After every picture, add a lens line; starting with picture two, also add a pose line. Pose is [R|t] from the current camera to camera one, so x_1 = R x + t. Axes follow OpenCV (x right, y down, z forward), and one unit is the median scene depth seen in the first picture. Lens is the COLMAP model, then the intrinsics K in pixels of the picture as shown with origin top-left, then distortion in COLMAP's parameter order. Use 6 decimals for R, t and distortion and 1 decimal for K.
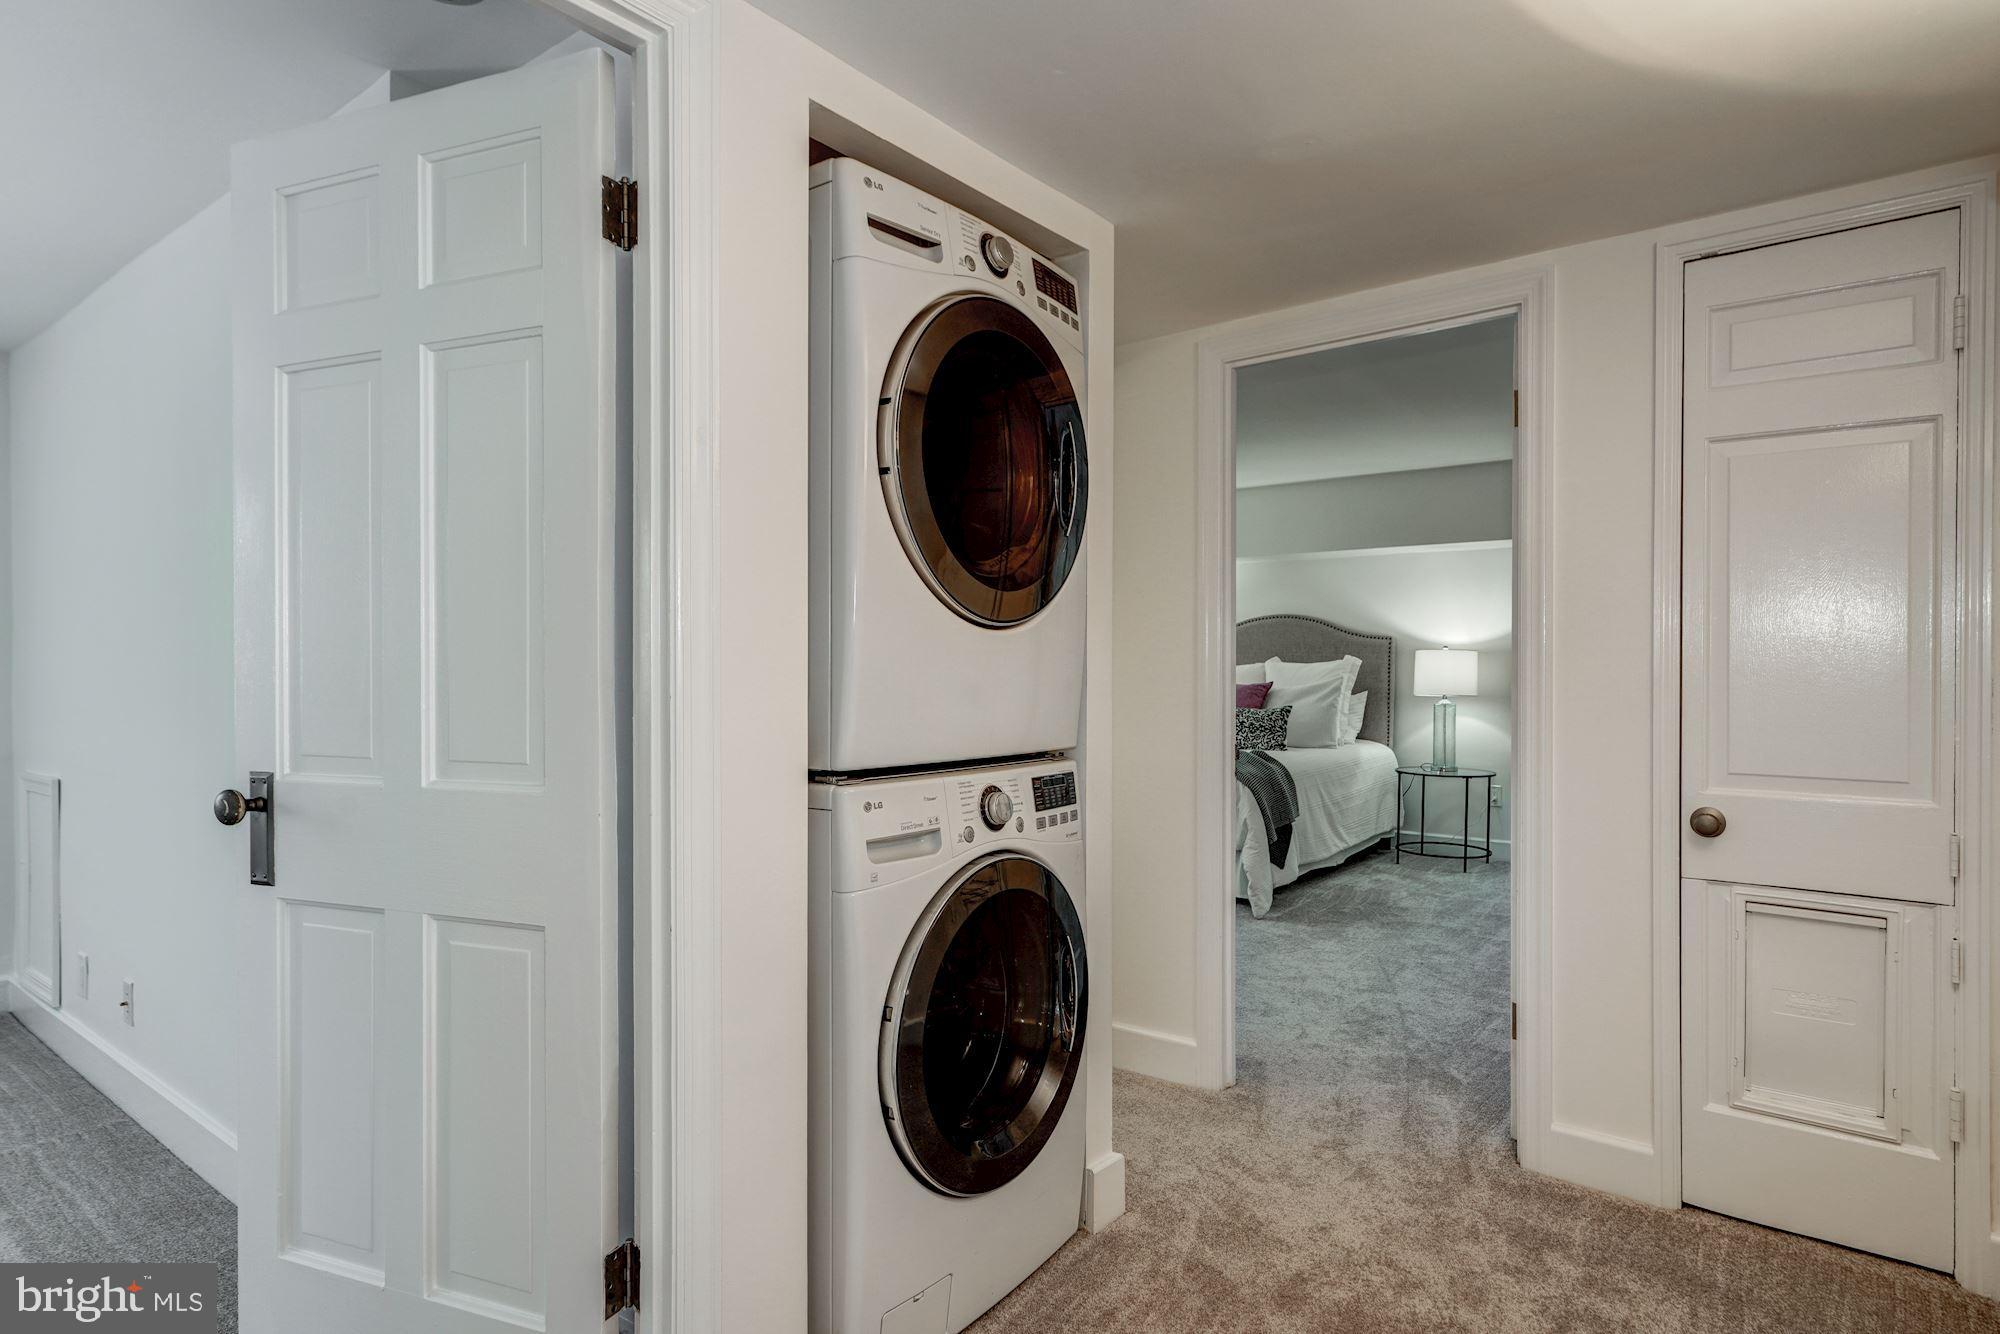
lens RADIAL K [[1077.6, 0, 1000.0], [0, 1077.6, 667.0], [0, 0, 1]] dist [0.003959, 0.000237]
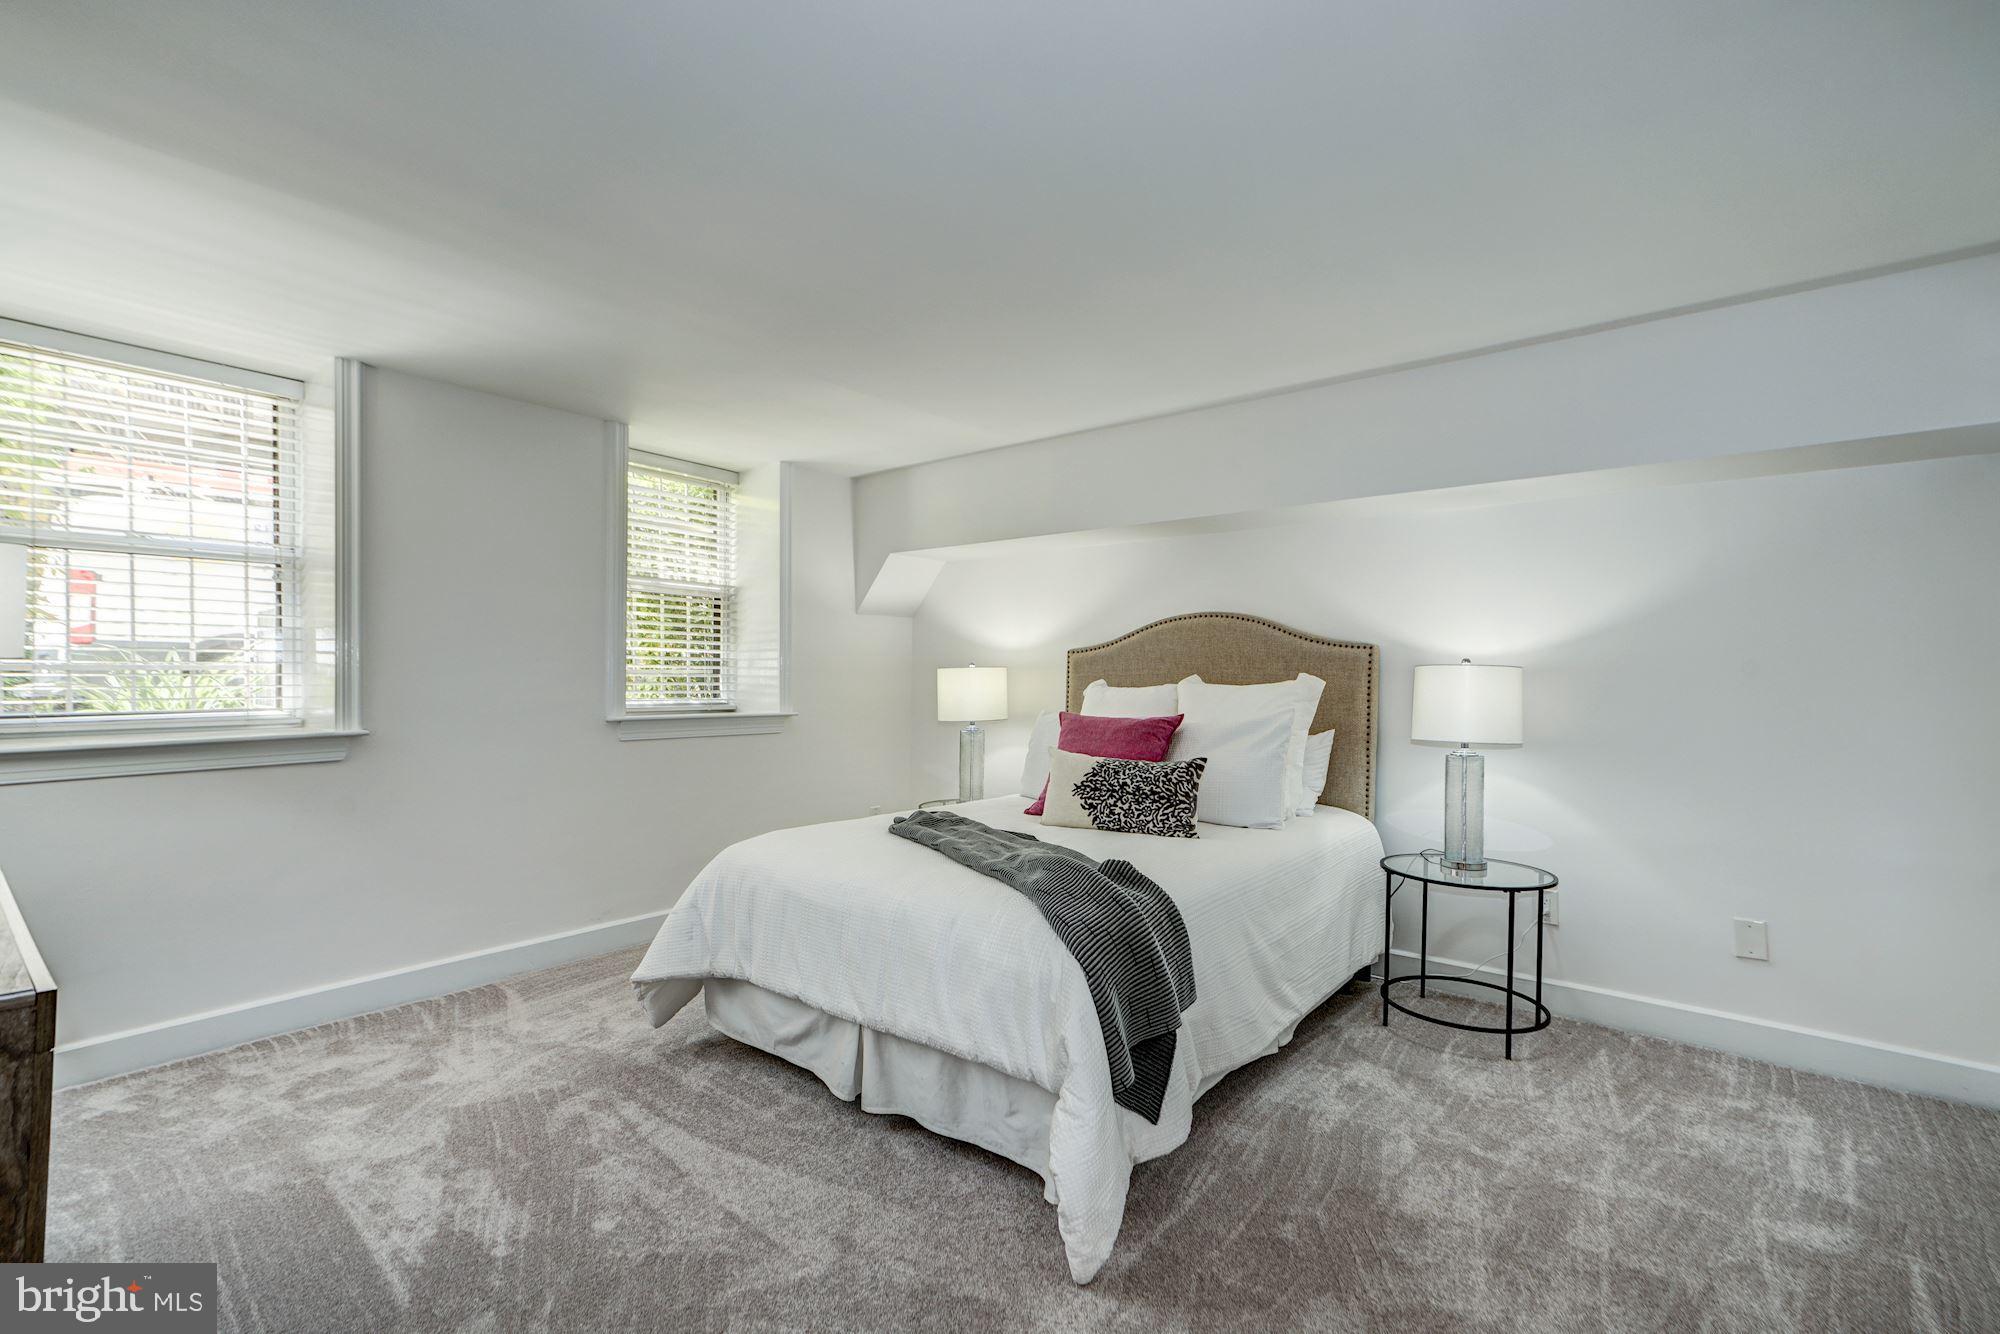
lens RADIAL K [[885.7, 0, 1005.7], [0, 885.7, 674.2], [0, 0, 1]] dist [0.012023, 0.000774]
pose [[0.999638, 0.005253, -0.026393, 0.171089], [-0.005409, 0.999968, -0.005836, -0.007012], [0.026362, 0.005977, 0.999635, 0.501976]]
